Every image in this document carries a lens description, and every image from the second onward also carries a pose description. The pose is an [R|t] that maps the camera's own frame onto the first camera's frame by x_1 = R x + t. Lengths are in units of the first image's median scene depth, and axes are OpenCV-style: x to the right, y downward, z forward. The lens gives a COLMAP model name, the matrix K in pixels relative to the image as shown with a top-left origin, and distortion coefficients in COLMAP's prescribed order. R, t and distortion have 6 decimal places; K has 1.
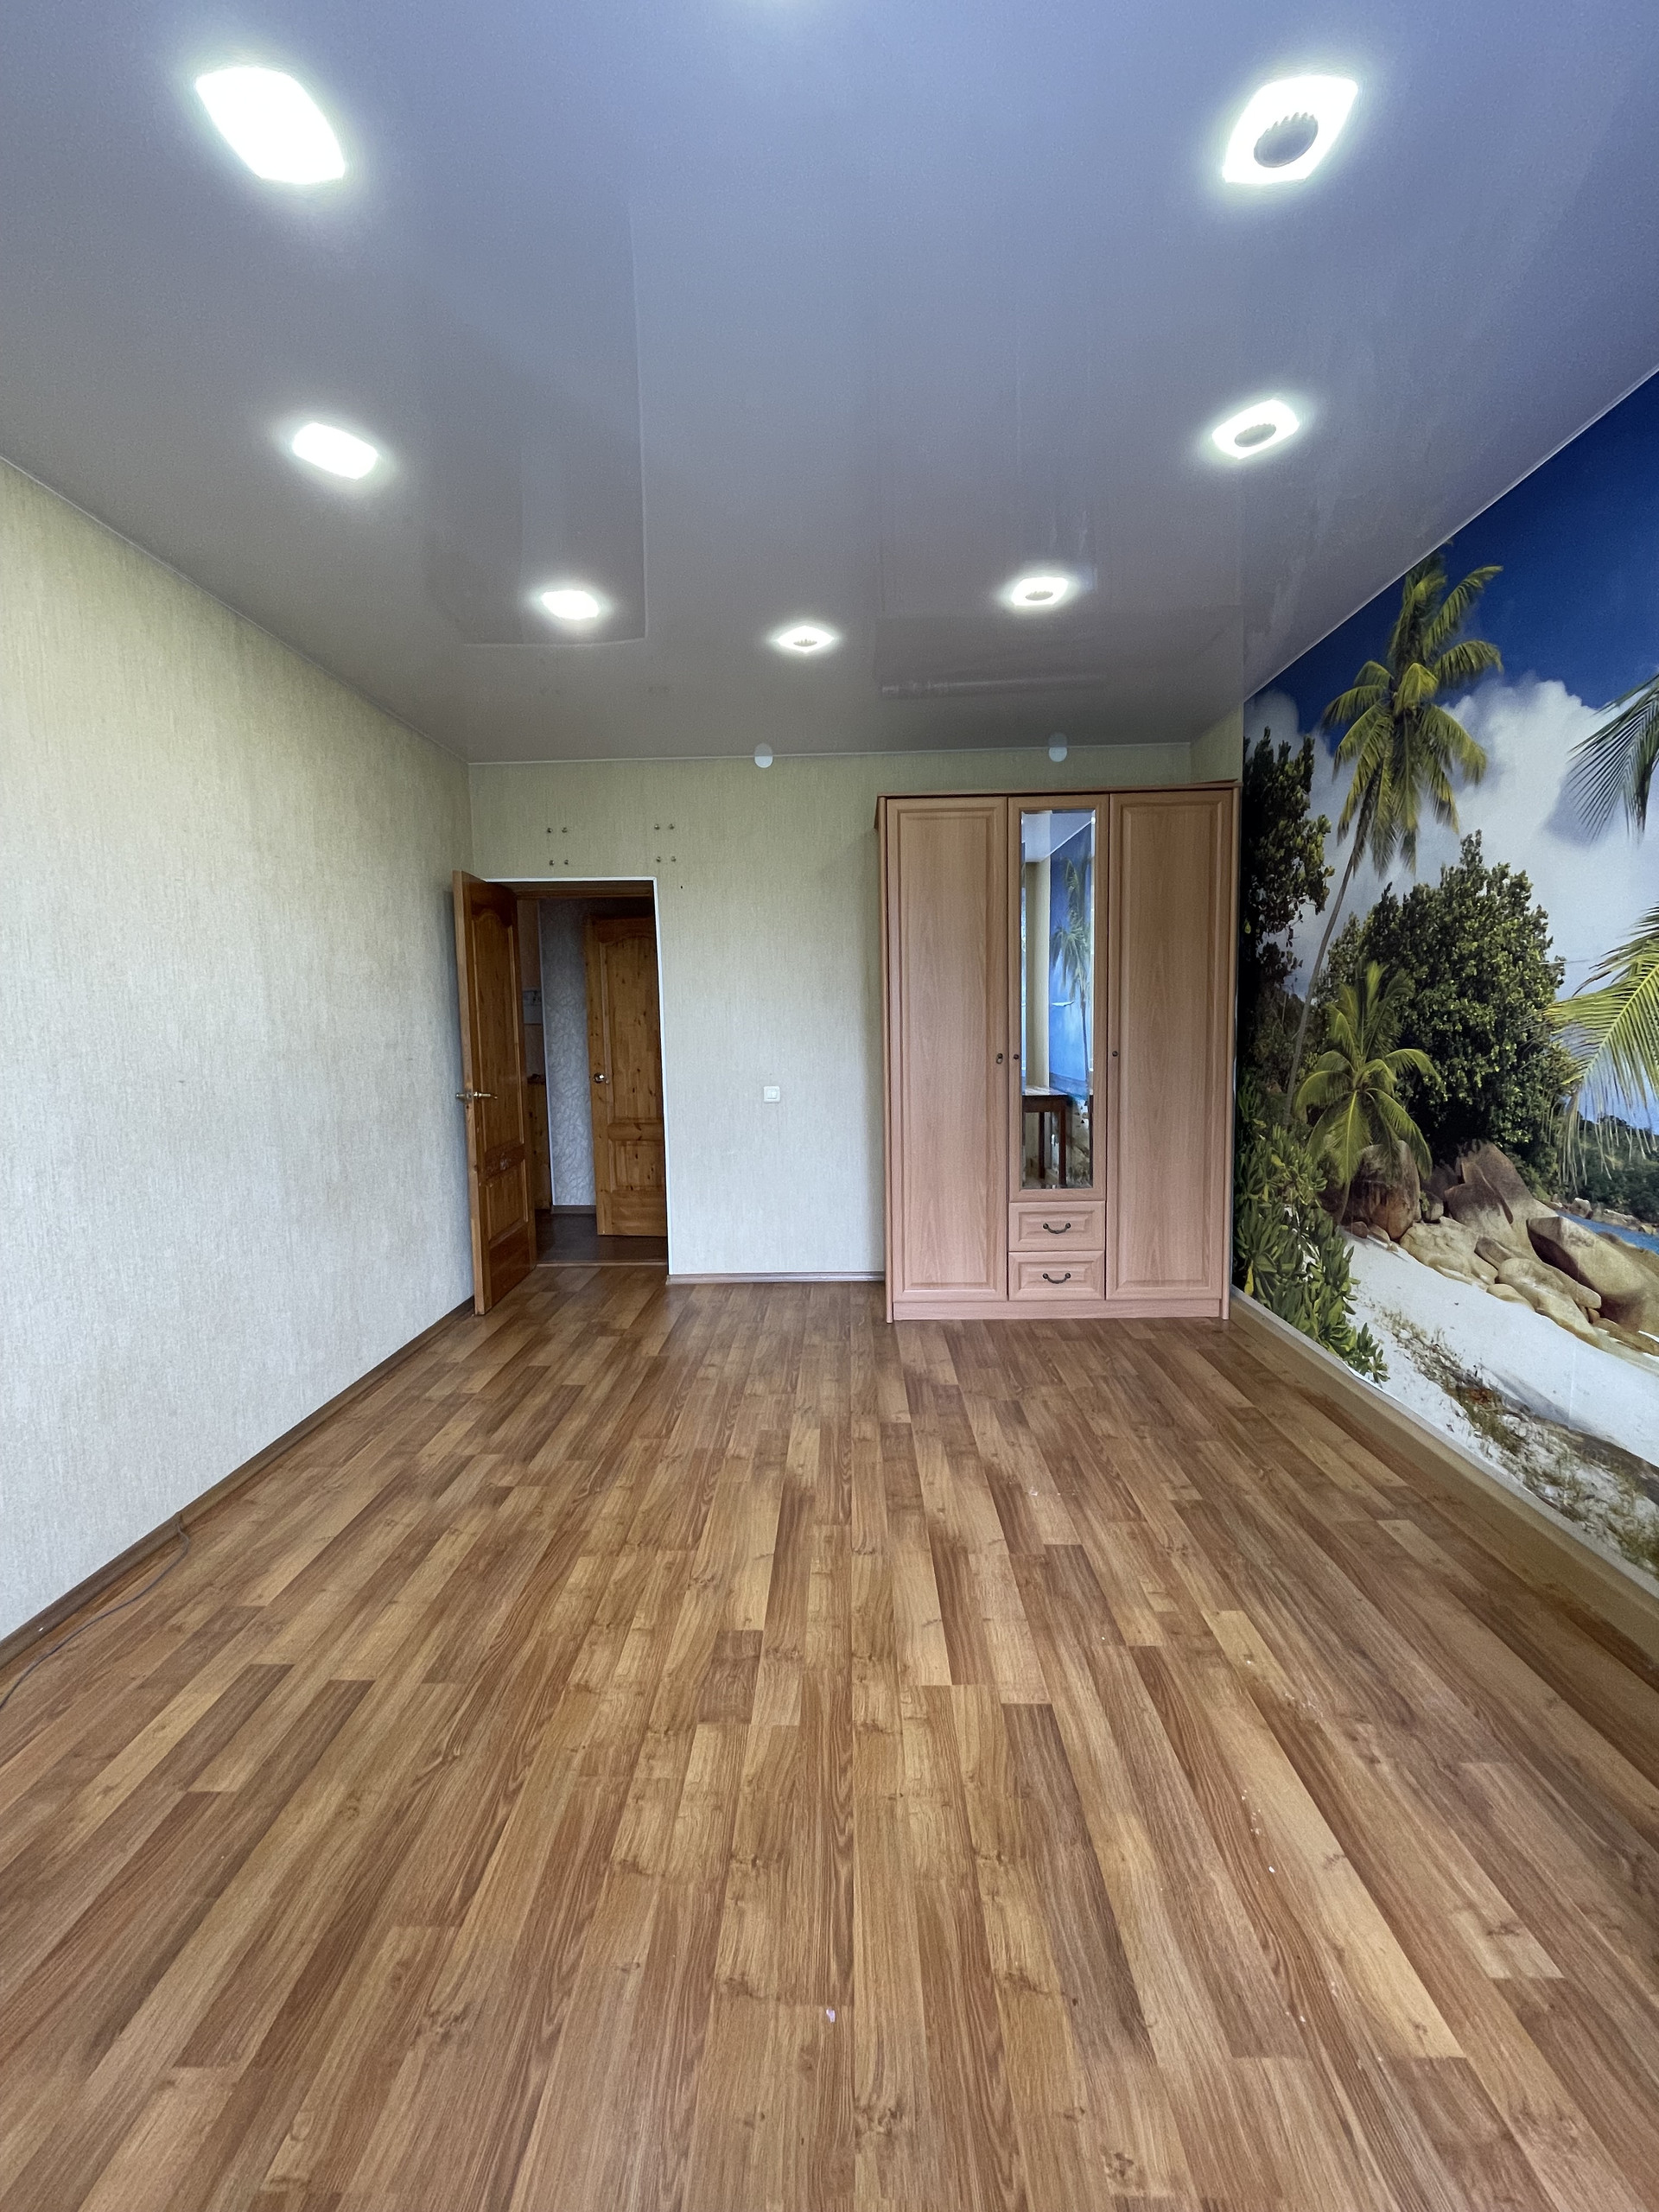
lens RADIAL K [[887.7, 0, 829.5], [0, 887.7, 1106.0], [0, 0, 1]] dist [-0.000580, -0.000085]
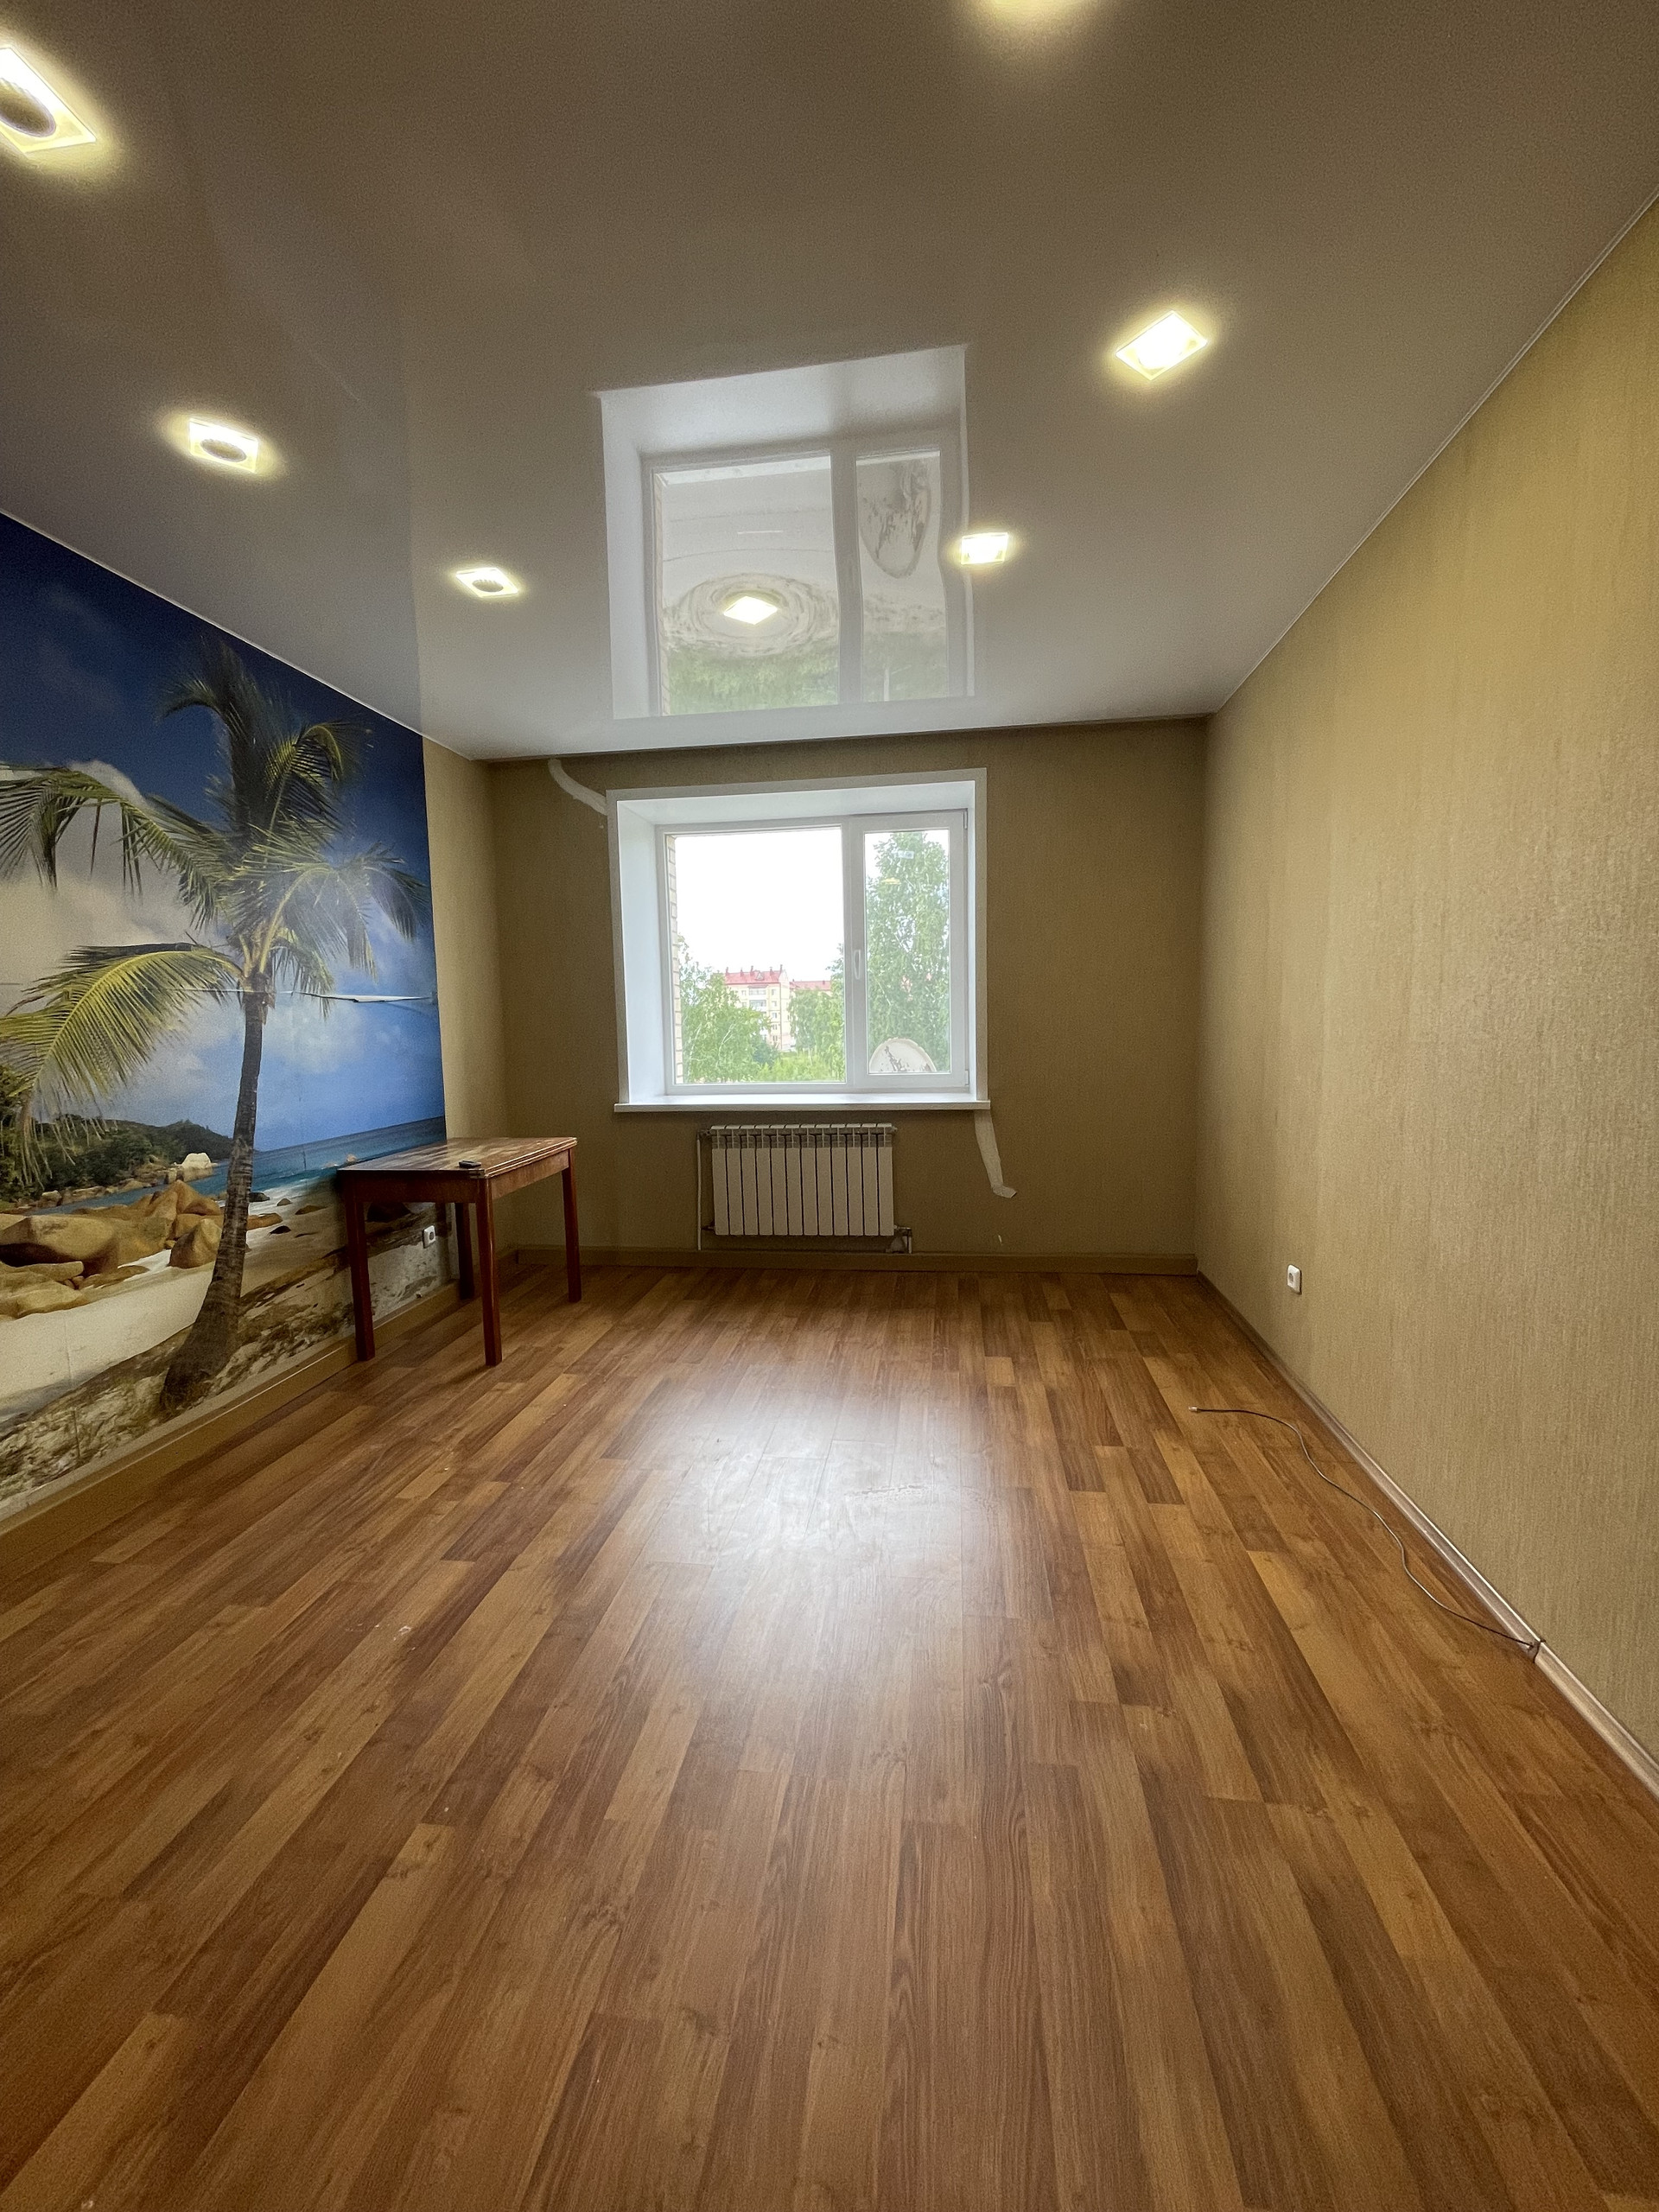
lens RADIAL K [[887.7, 0, 829.5], [0, 887.7, 1106.0], [0, 0, 1]] dist [-0.000580, -0.000085]
pose [[-0.992305, 0.032112, 0.119584, -0.298642], [0.054493, 0.980484, 0.188894, -0.166645], [-0.111185, 0.193957, -0.974689, 1.989983]]
